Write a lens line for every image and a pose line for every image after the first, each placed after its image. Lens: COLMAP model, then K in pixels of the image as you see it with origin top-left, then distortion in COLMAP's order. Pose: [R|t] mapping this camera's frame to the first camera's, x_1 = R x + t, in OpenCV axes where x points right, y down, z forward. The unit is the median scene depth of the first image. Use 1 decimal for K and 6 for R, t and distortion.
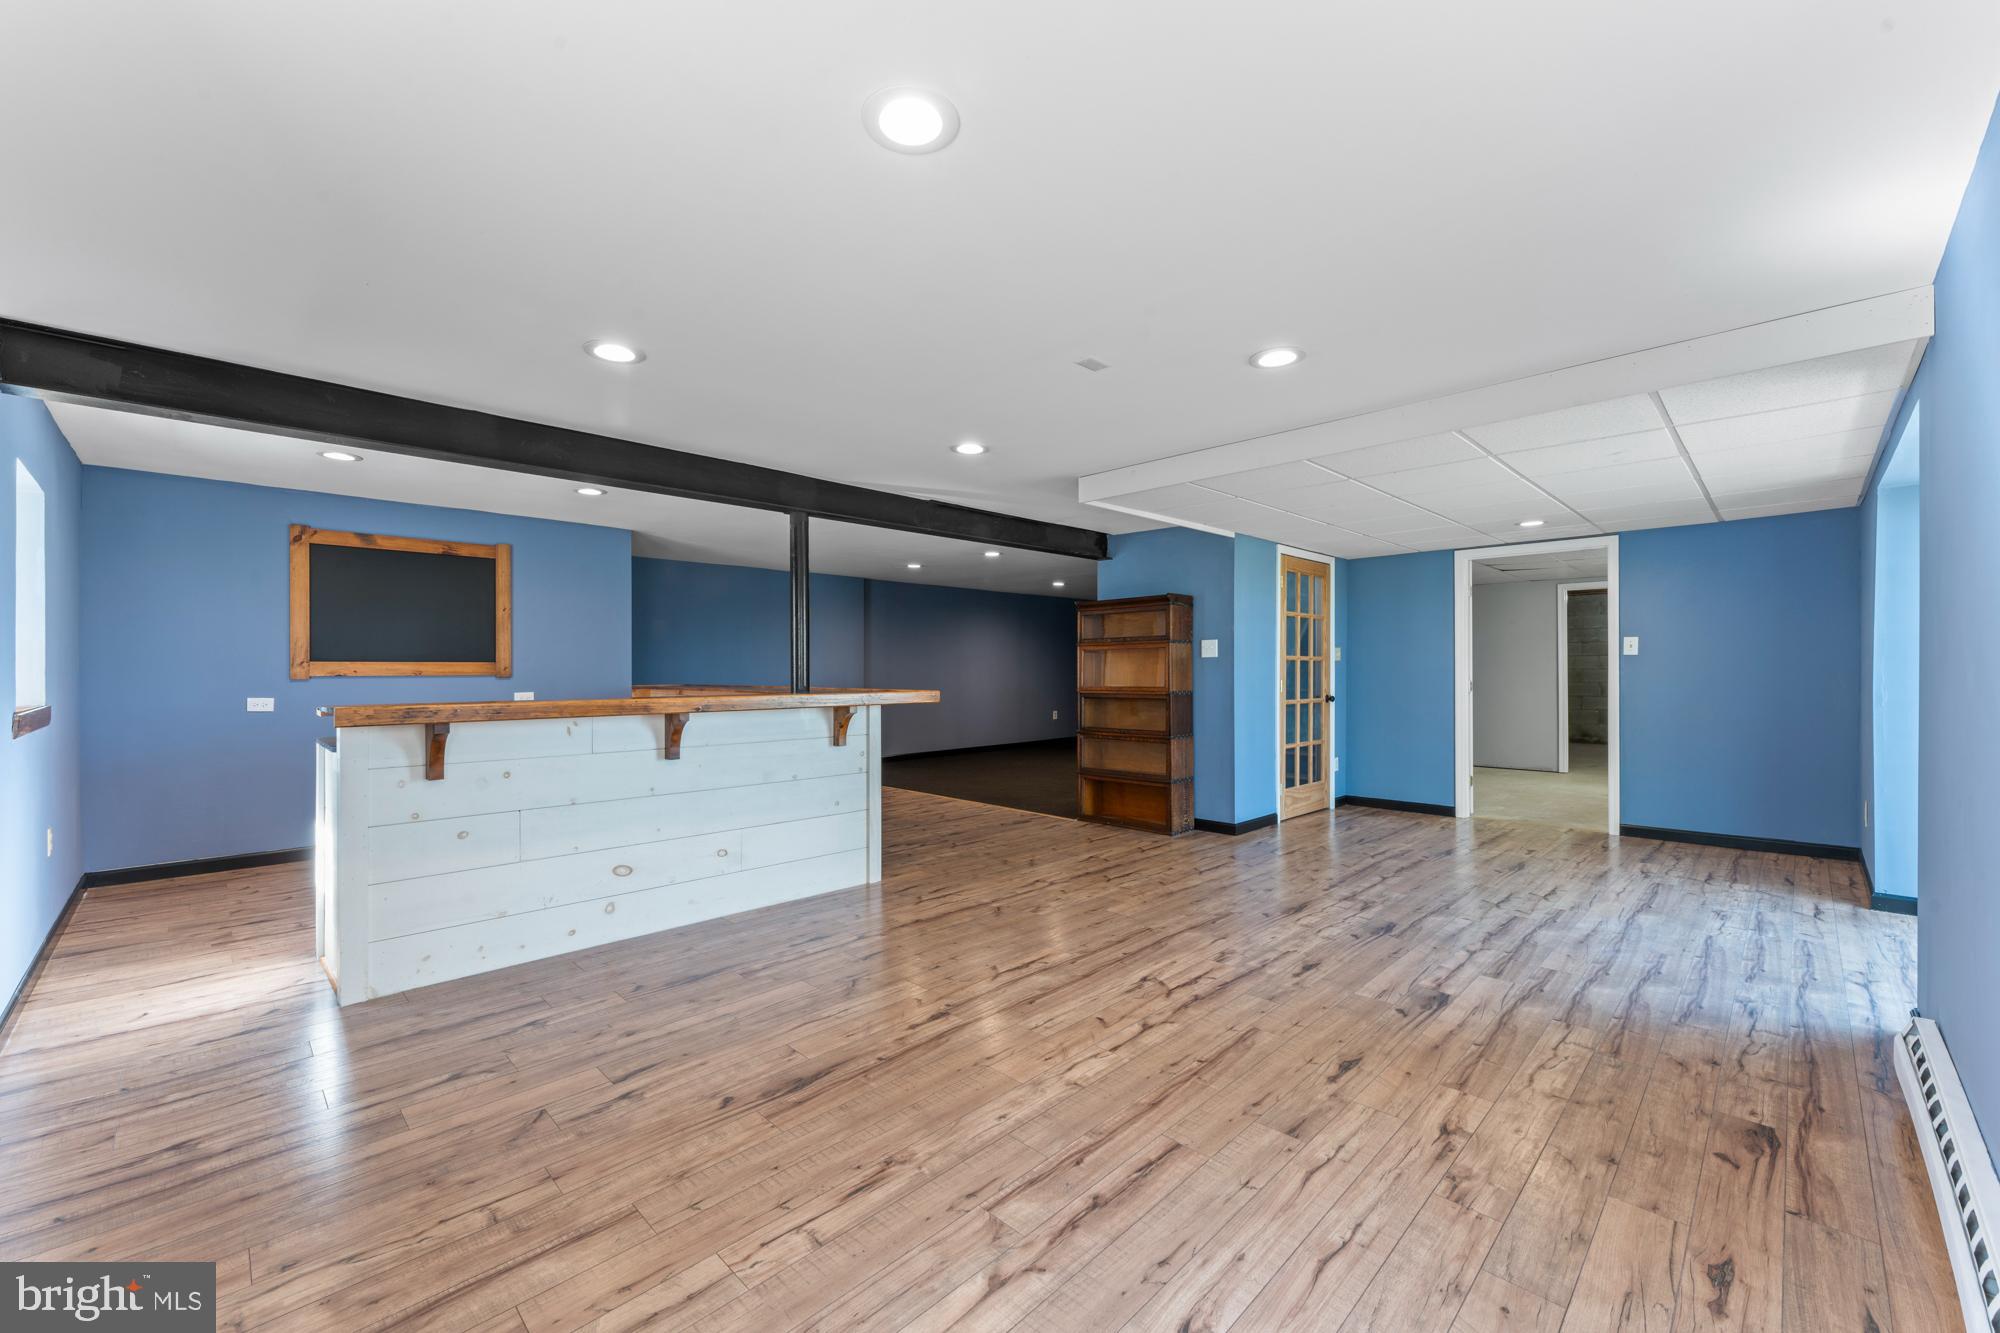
lens RADIAL K [[803.4, 0, 1008.1], [0, 803.4, 663.7], [0, 0, 1]] dist [0.001343, -0.000533]
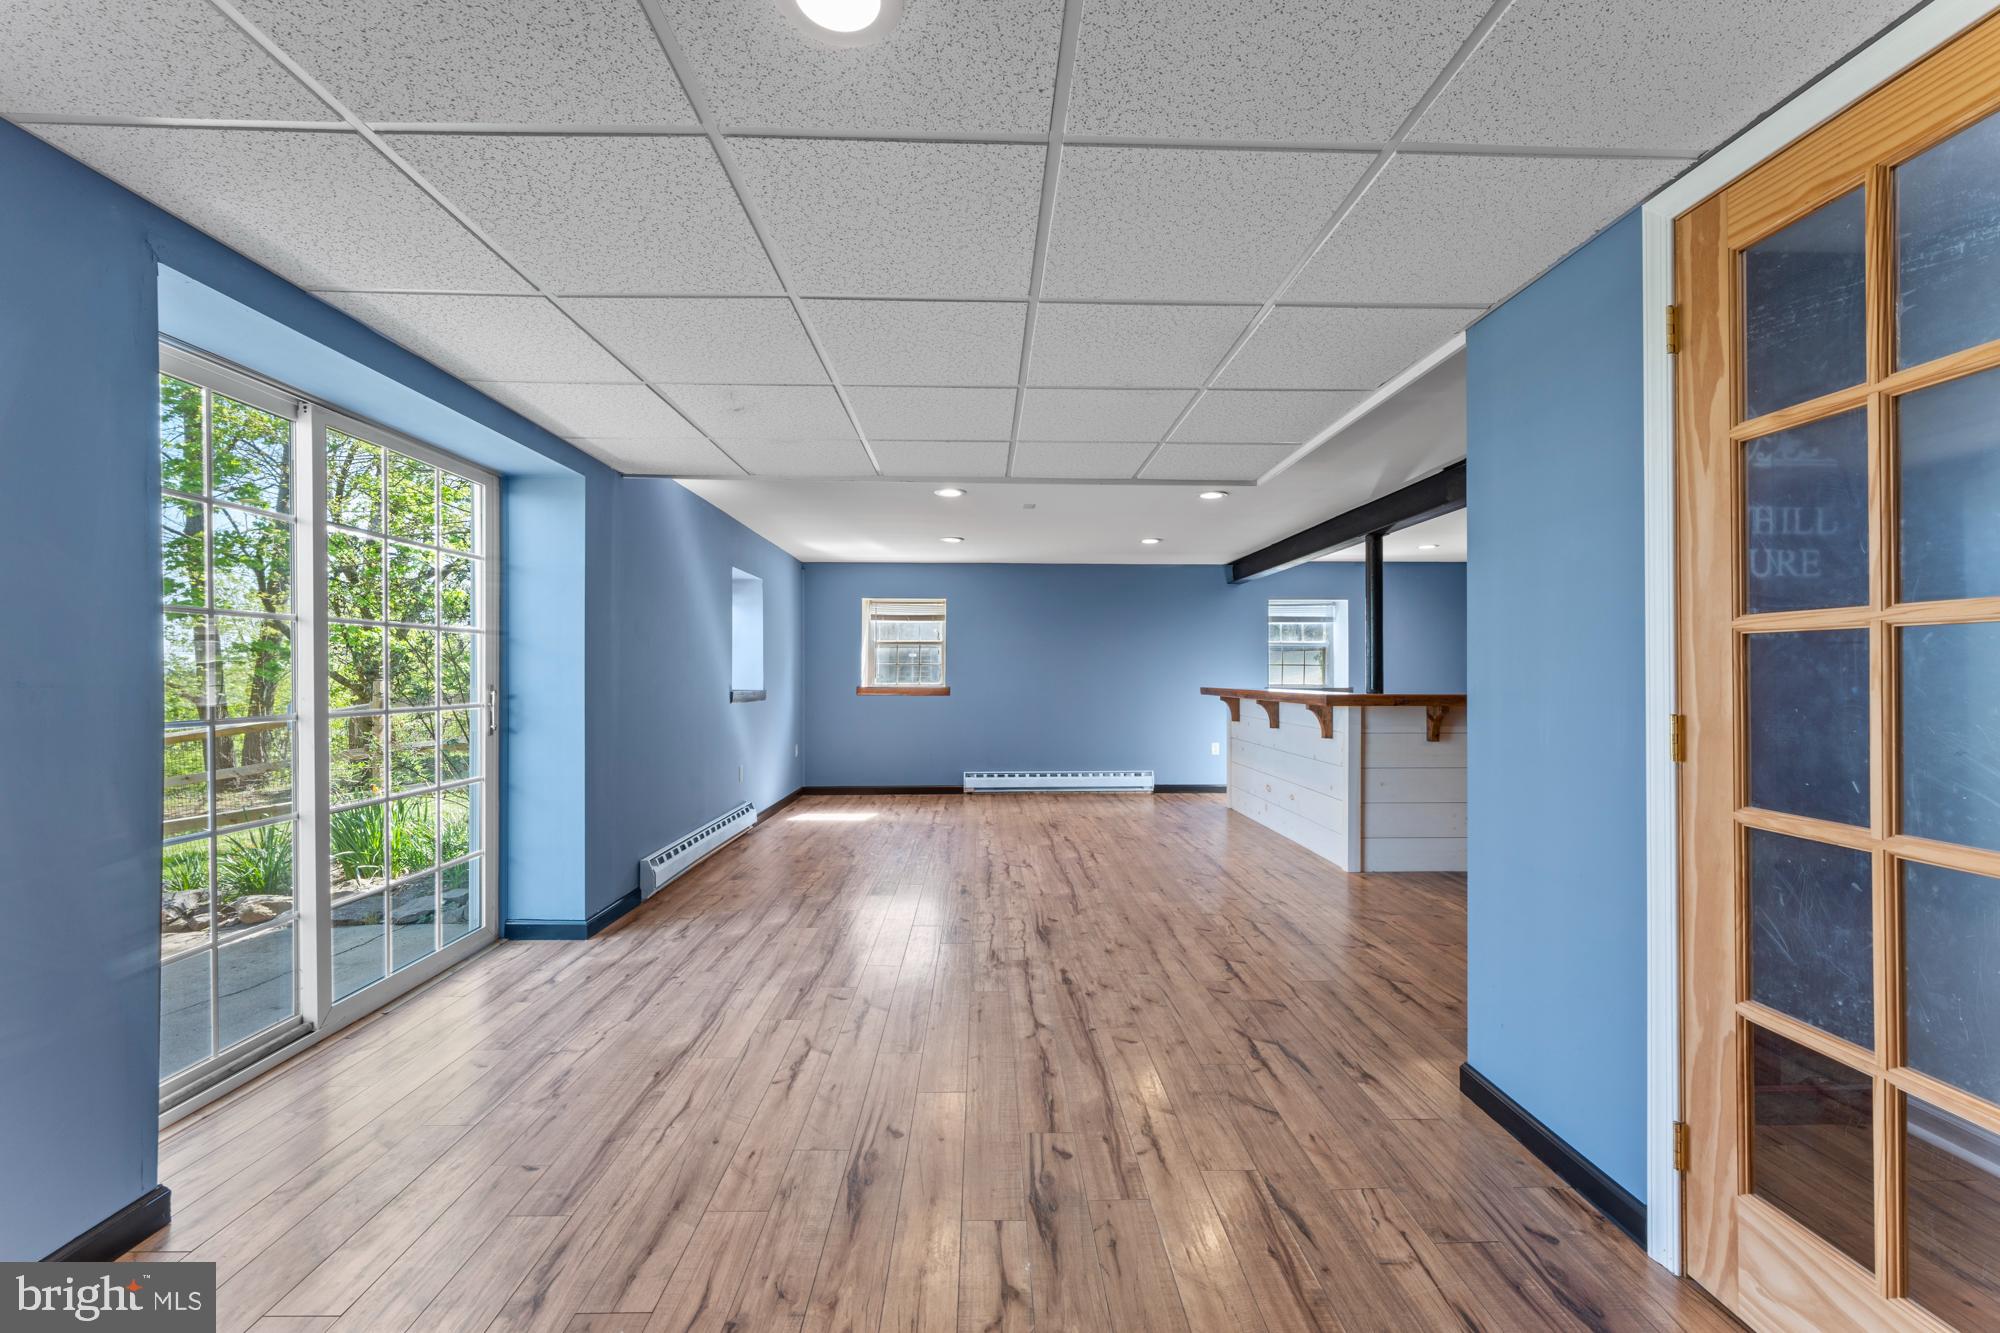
lens RADIAL K [[803.4, 0, 1005.2], [0, 803.4, 674.4], [0, 0, 1]] dist [0.001343, -0.000533]
pose [[-0.692345, 0.000261, -0.721566, 1.152059], [0.006772, 0.999958, -0.006137, 0.013204], [0.721535, -0.009135, -0.692318, 1.756787]]
